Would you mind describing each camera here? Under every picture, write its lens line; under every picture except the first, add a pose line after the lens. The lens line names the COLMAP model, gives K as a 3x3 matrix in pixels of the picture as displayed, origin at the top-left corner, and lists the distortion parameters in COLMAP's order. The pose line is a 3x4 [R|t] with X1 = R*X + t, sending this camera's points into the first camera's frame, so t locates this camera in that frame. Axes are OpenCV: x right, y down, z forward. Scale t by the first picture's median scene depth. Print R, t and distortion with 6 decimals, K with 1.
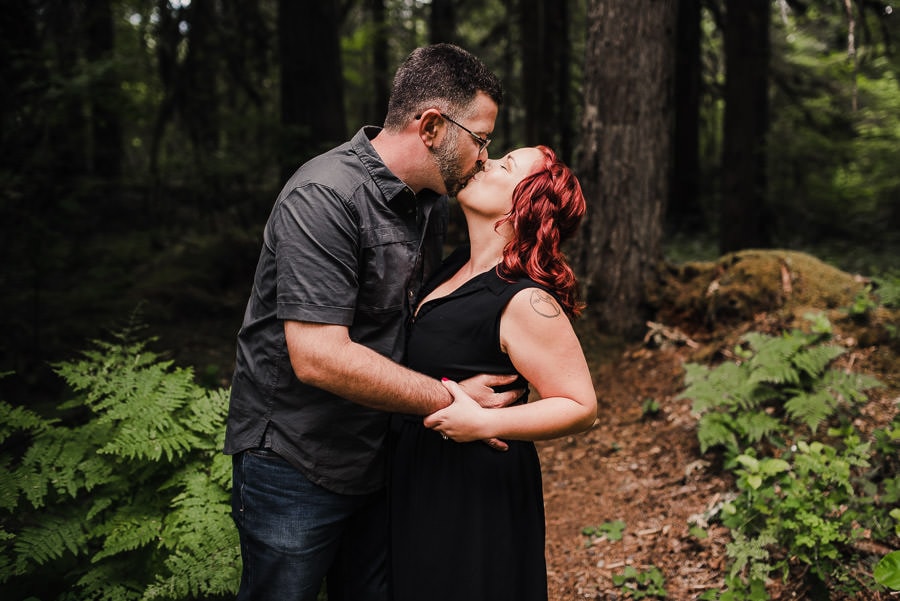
lens RADIAL K [[894.8, 0, 477.4], [0, 894.8, 291.9], [0, 0, 1]] dist [-0.017428, 0.011185]
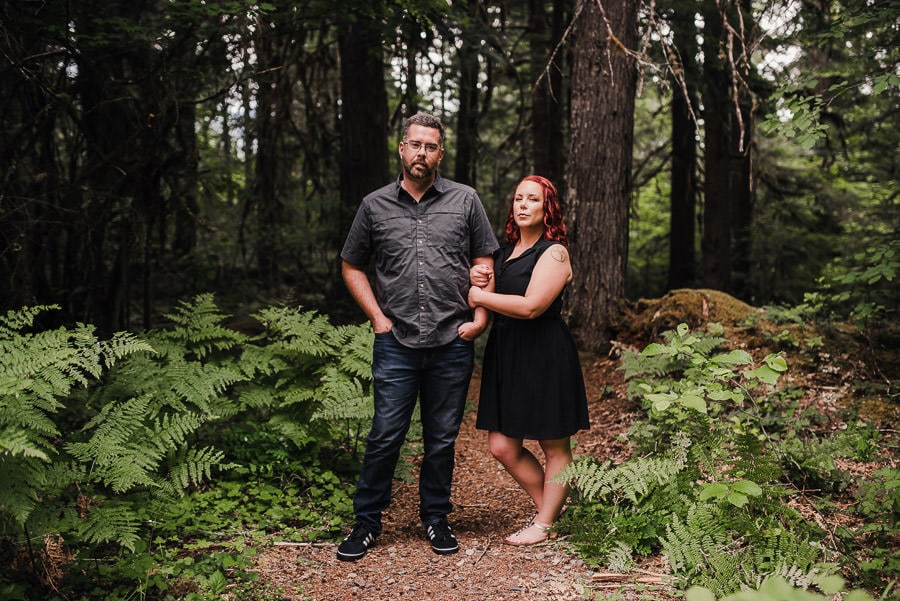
lens RADIAL K [[839.2, 0, 454.7], [0, 839.2, 303.7], [0, 0, 1]] dist [-0.008484, -0.003284]
pose [[0.998612, 0.014975, -0.050490, 0.012765], [-0.019380, 0.995940, -0.087905, 0.102196], [0.048969, 0.088761, 0.994848, -0.343111]]
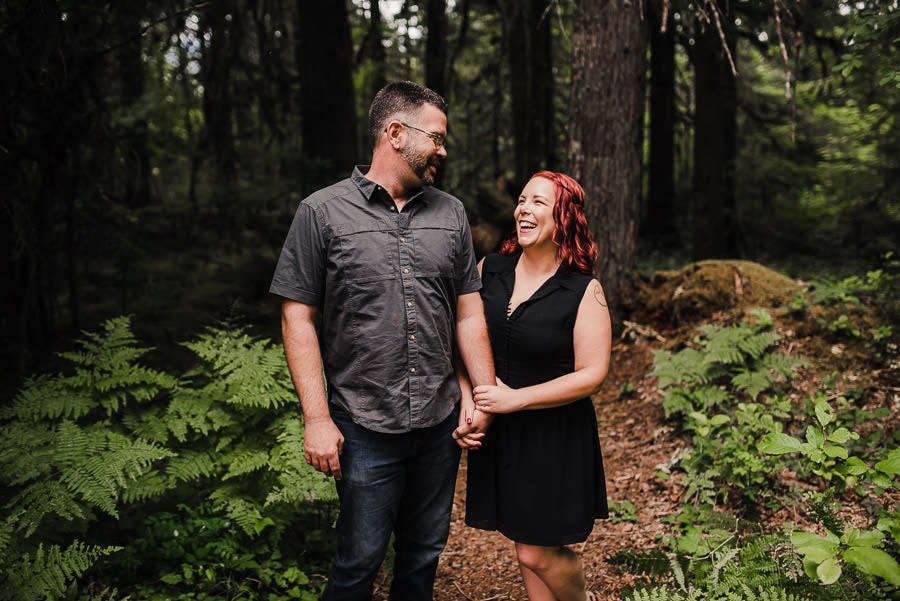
lens RADIAL K [[839.2, 0, 454.7], [0, 839.2, 303.7], [0, 0, 1]] dist [-0.008484, -0.003284]
pose [[0.999845, -0.008094, -0.015641, -0.019696], [0.007995, 0.999948, -0.006374, 0.016422], [0.015692, 0.006248, 0.999857, -0.135329]]
